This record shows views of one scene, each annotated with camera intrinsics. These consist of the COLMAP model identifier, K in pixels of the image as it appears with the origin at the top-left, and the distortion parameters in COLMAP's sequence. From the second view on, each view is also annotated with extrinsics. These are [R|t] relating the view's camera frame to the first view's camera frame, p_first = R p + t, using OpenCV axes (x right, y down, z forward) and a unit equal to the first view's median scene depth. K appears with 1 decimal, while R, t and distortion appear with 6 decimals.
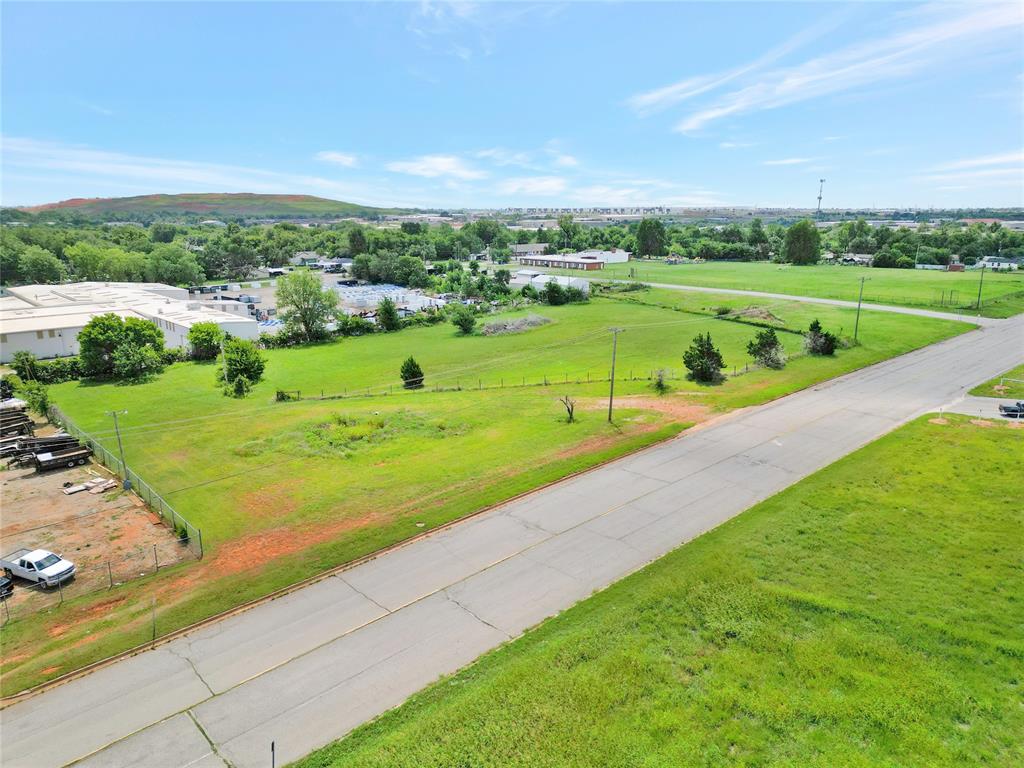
lens RADIAL K [[722.7, 0, 511.7], [0, 722.7, 382.8], [0, 0, 1]] dist [0.073748, -0.065469]
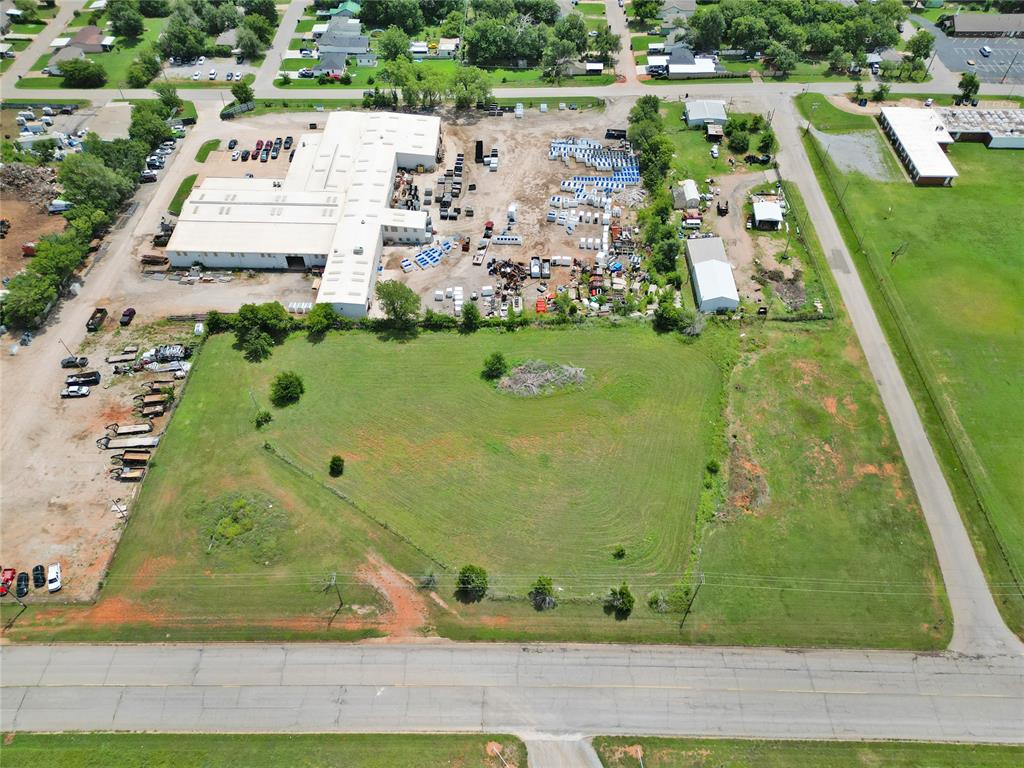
lens RADIAL K [[736.2, 0, 514.2], [0, 736.2, 413.2], [0, 0, 1]] dist [0.074947, -0.068258]
pose [[0.729923, 0.526465, -0.435943, 0.946760], [-0.166378, 0.755446, 0.633735, -1.431000], [0.662971, -0.390046, 0.639009, 0.378174]]
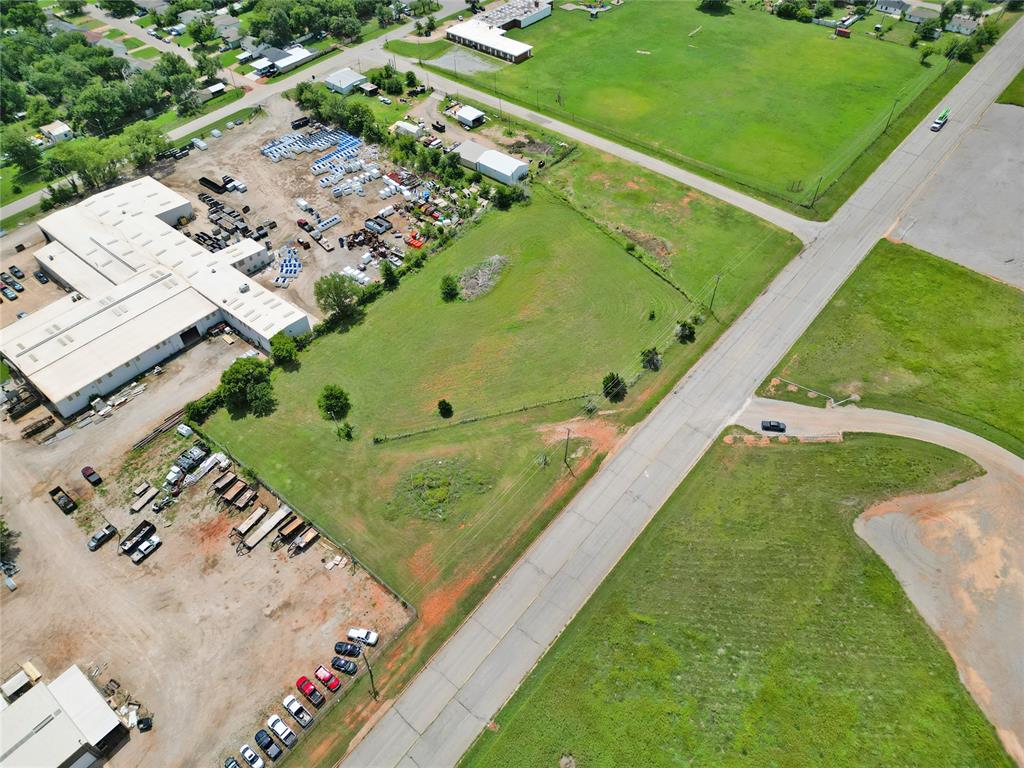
lens RADIAL K [[713.2, 0, 512.3], [0, 713.2, 383.4], [0, 0, 1]] dist [0.083096, -0.082541]
pose [[0.990340, -0.102916, 0.092921, -0.164760], [0.035247, 0.834983, 0.549145, -1.213942], [-0.134104, -0.540565, 0.830545, -0.465915]]
